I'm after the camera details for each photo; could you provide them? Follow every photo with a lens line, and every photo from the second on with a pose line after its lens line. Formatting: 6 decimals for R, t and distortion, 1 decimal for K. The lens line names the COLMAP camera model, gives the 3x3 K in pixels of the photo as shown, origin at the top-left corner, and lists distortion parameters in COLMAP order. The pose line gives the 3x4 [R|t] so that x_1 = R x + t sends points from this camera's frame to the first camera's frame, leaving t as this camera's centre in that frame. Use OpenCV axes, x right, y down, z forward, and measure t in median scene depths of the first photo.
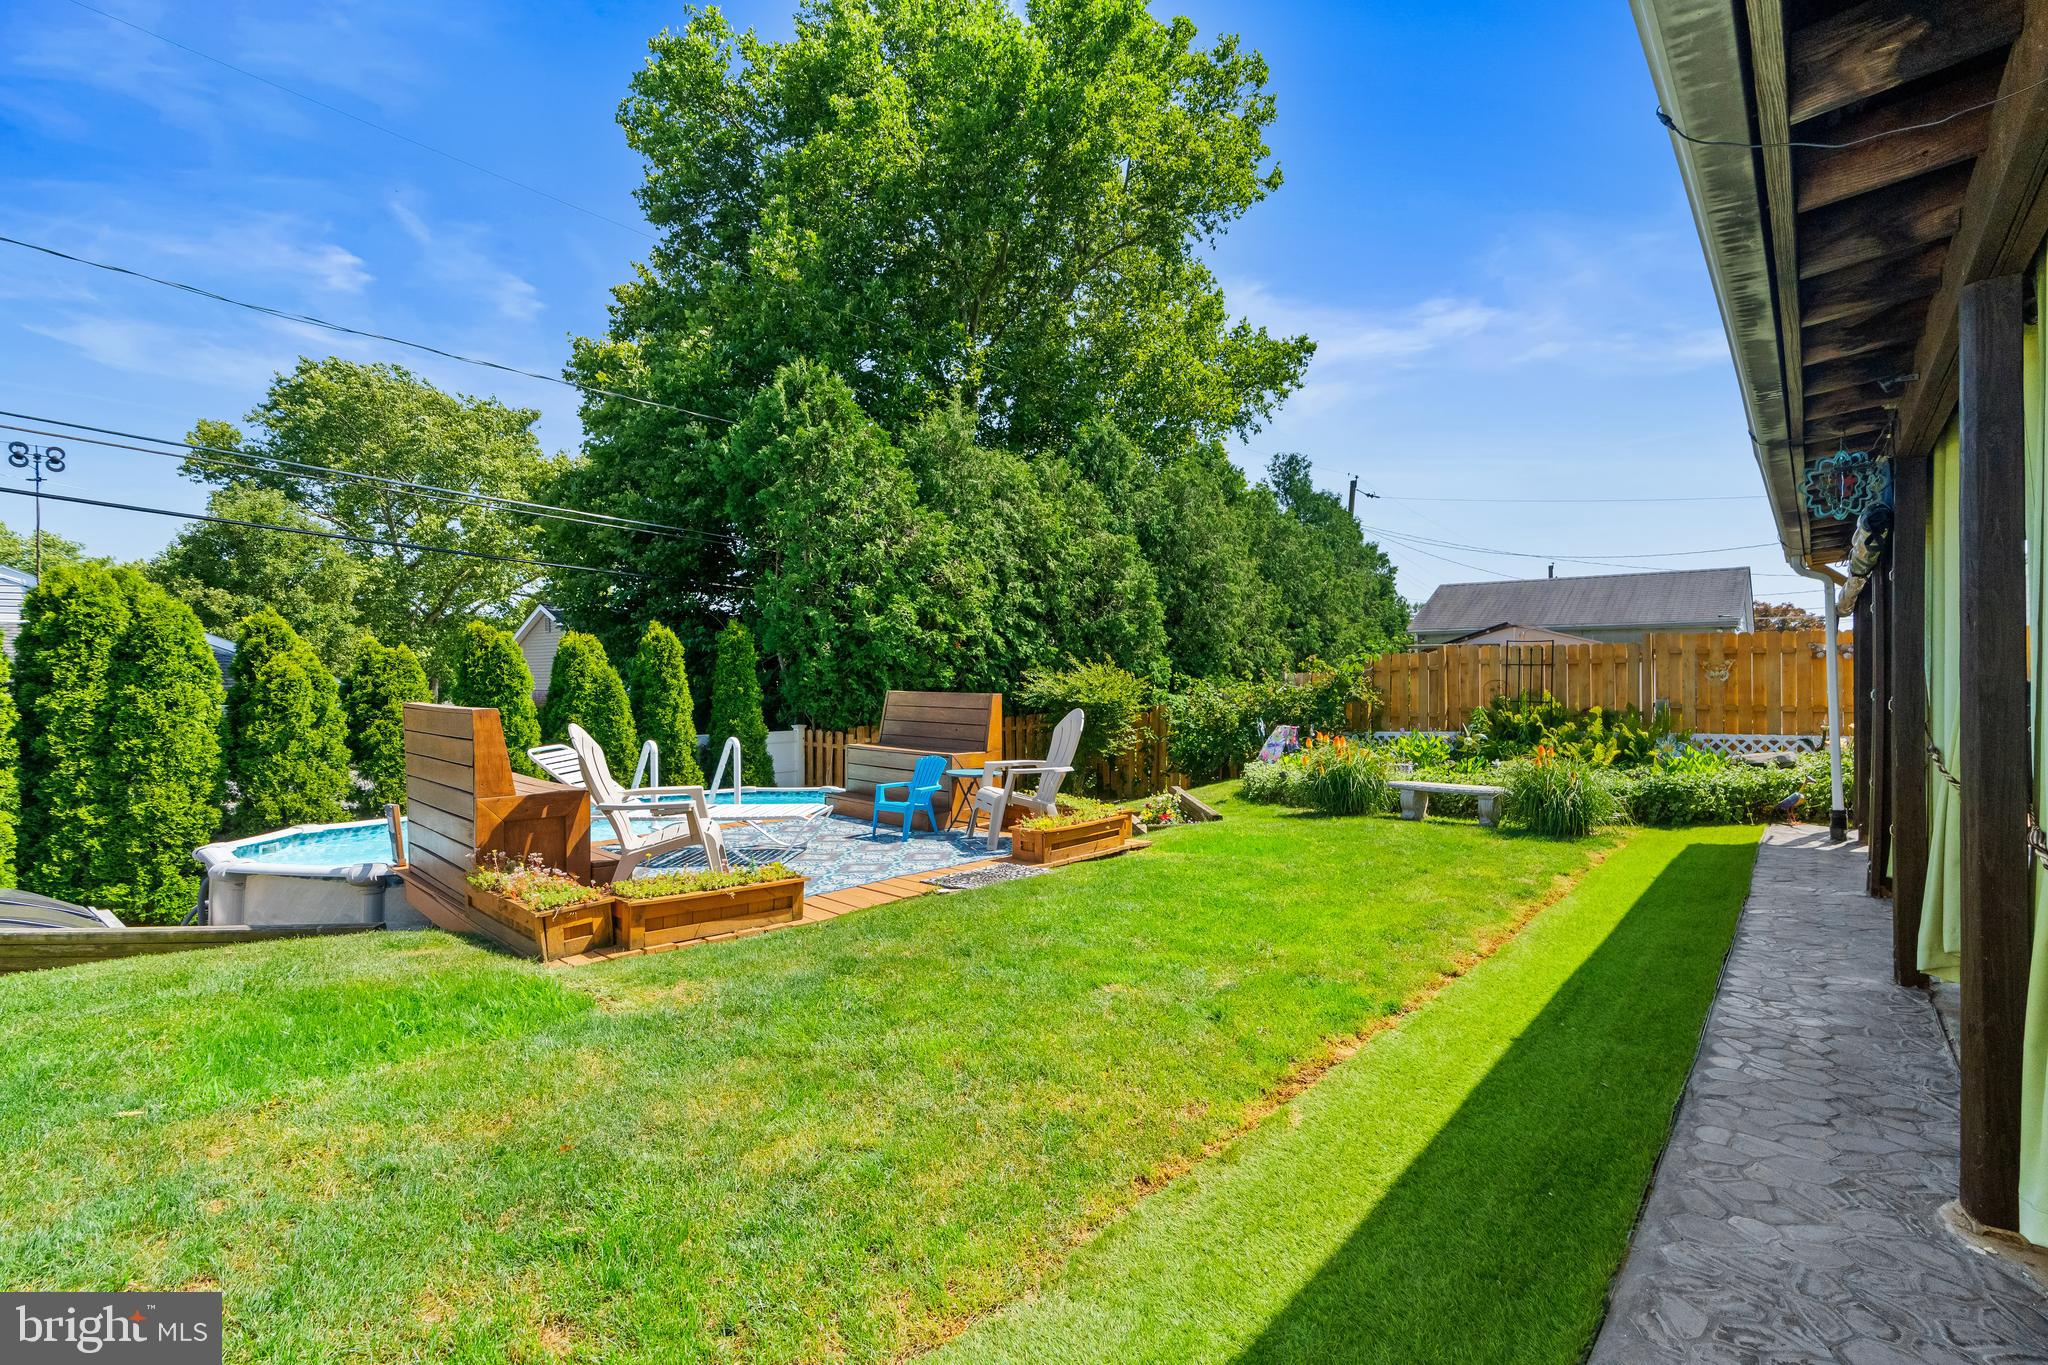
lens RADIAL K [[921.5, 0, 1016.7], [0, 921.5, 678.3], [0, 0, 1]] dist [-0.013989, 0.010655]
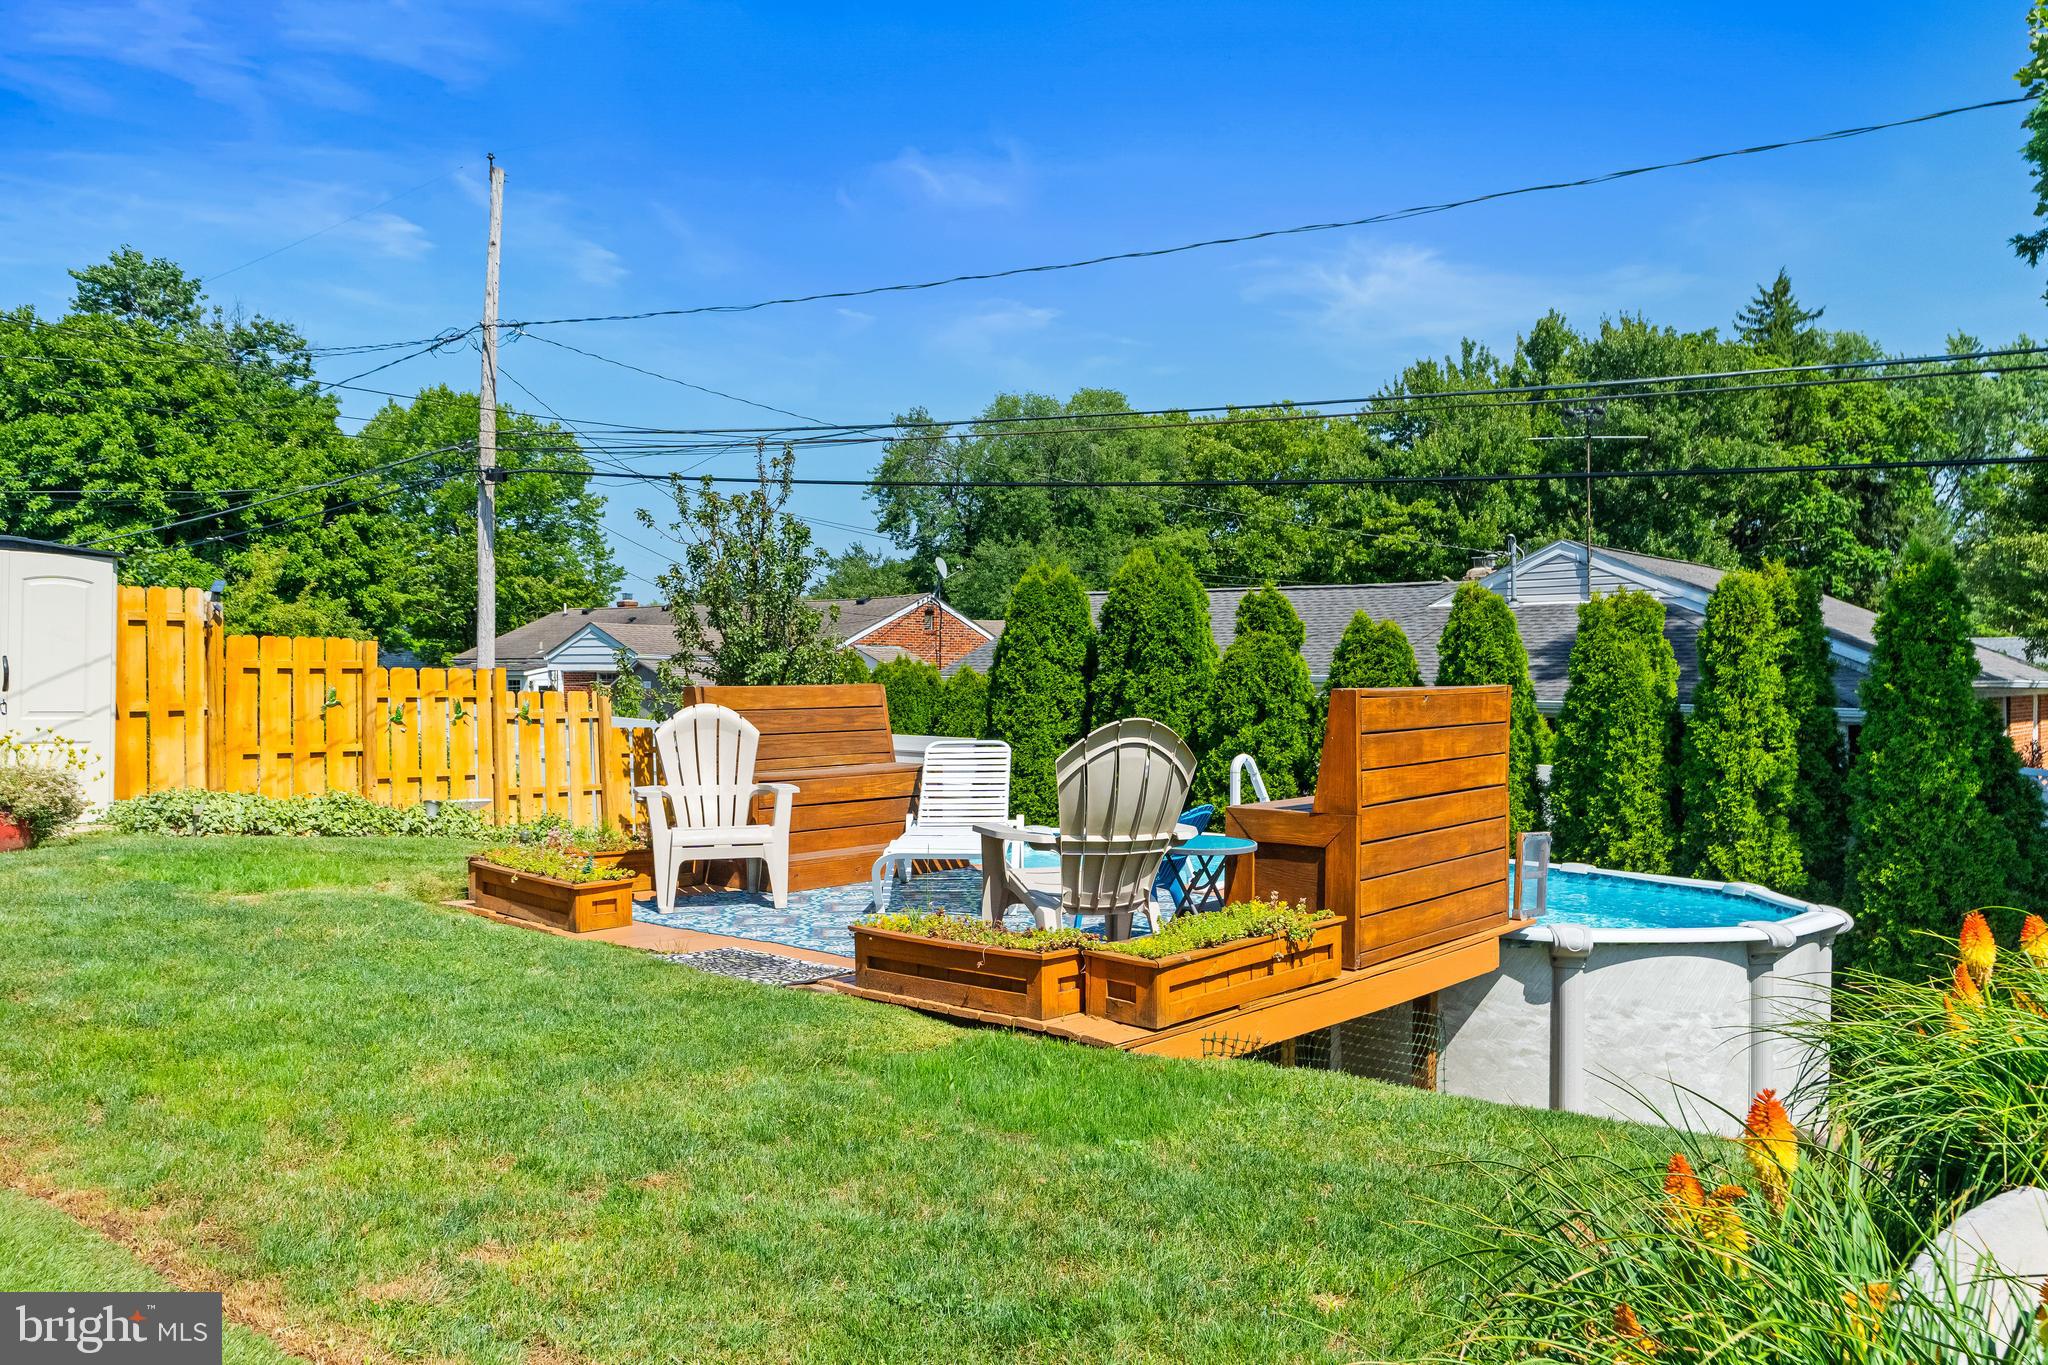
lens RADIAL K [[1534.0, 0, 966.4], [0, 1534.0, 682.3], [0, 0, 1]] dist [0.006843, -0.000747]
pose [[0.022823, 0.007375, -0.999712, 0.601524], [-0.005886, 0.999956, 0.007242, 0.008291], [0.999722, 0.005719, 0.022865, 0.667788]]
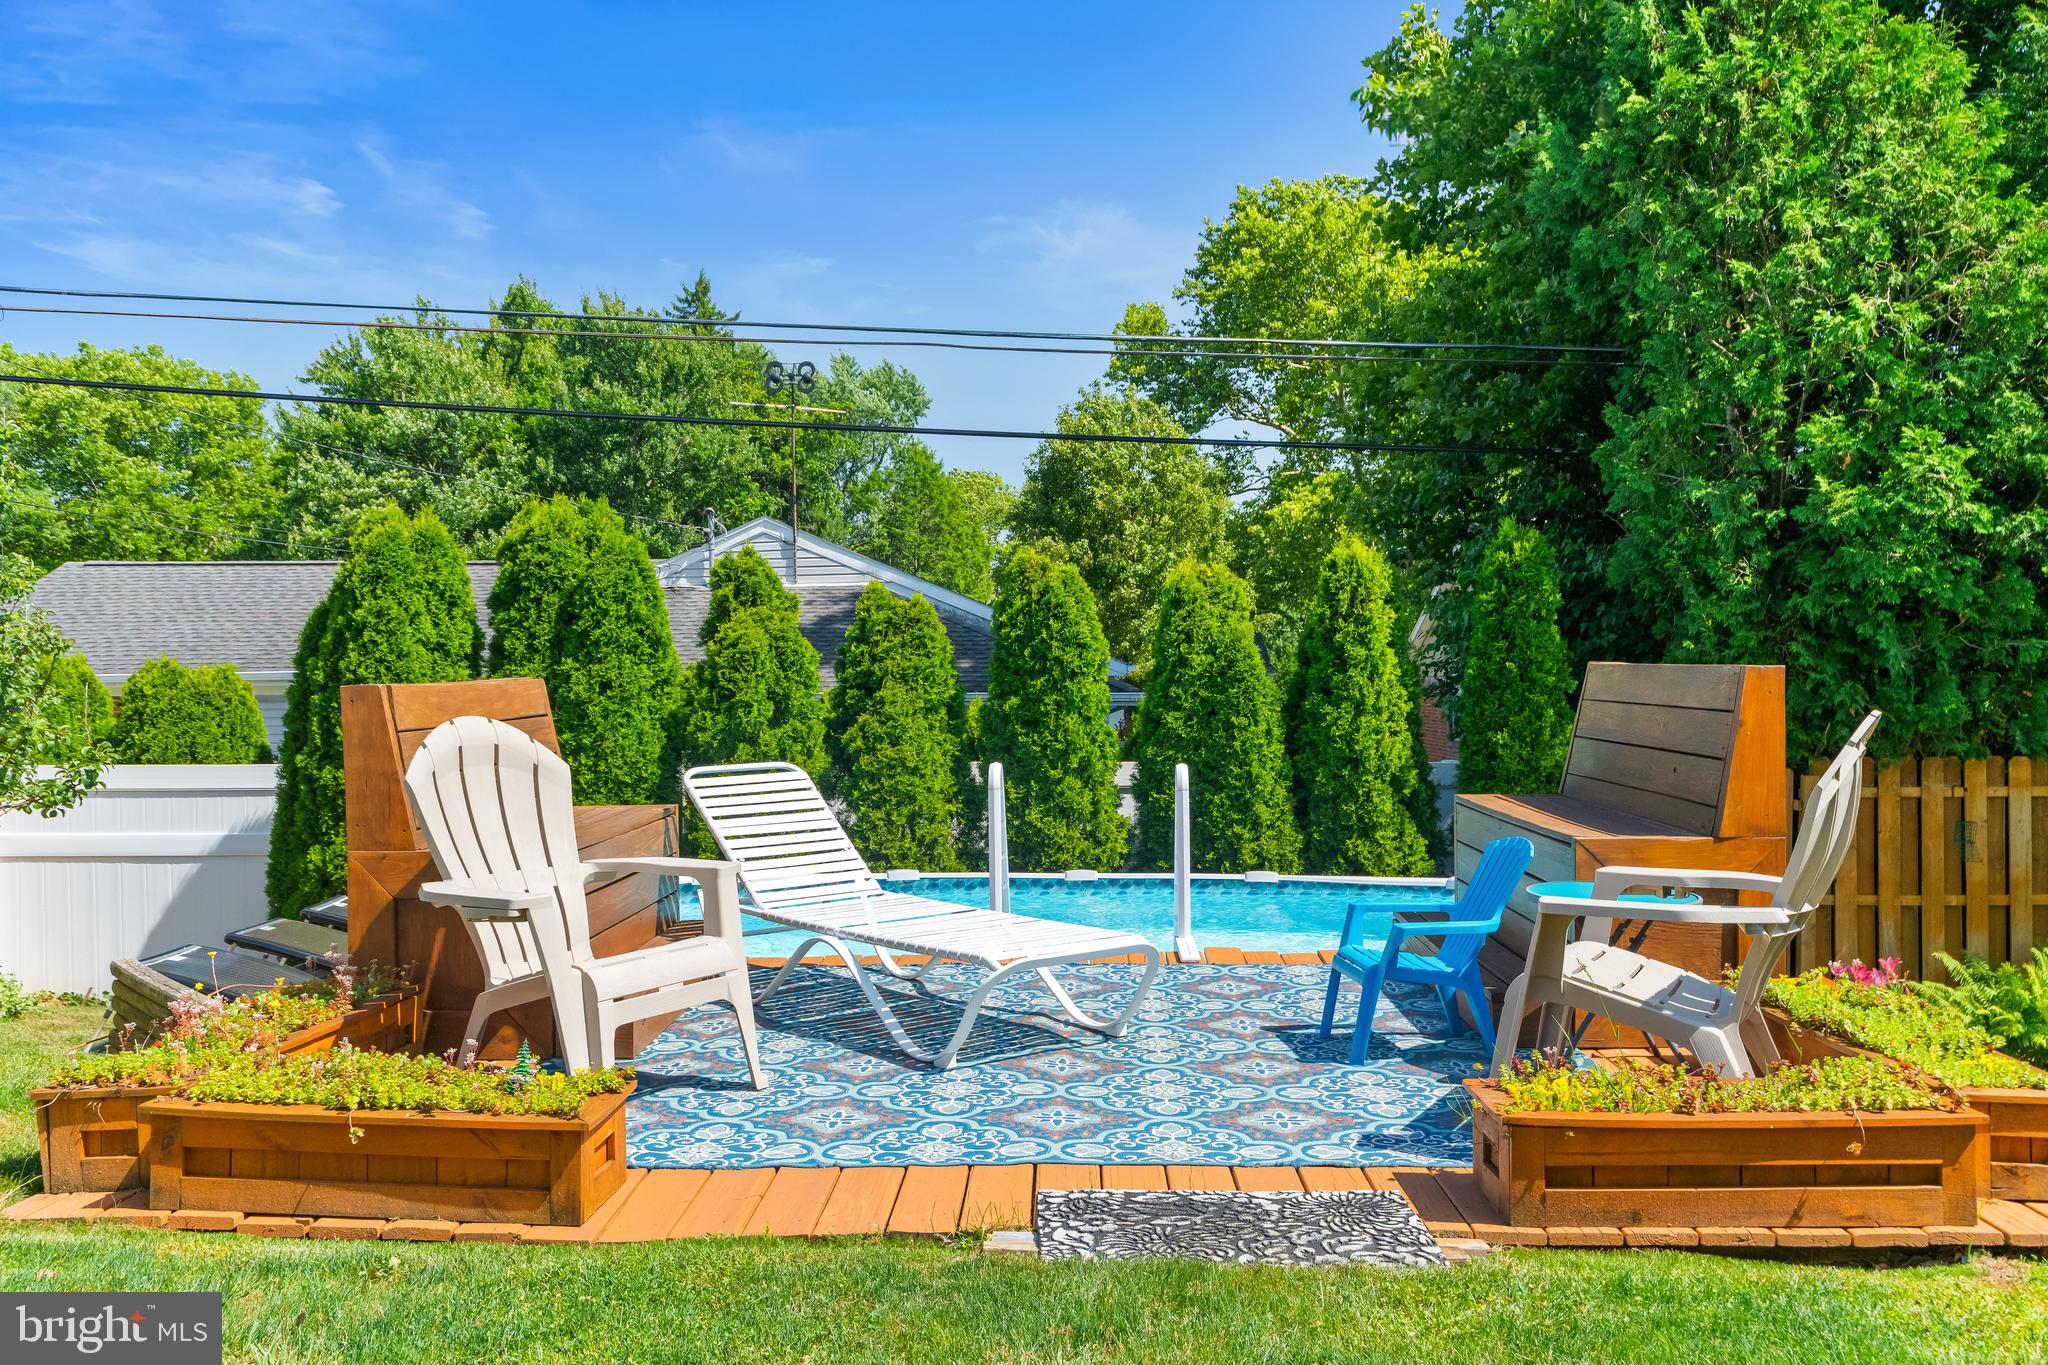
lens RADIAL K [[1648.1, 0, 1024.0], [0, 1648.1, 682.5], [0, 0, 1]] dist [0.001814, 0.002747]
pose [[0.660384, 0.004075, -0.750917, 0.212832], [0.005441, 0.999933, 0.010212, 0.012863], [0.750908, -0.010829, 0.660318, 0.349768]]
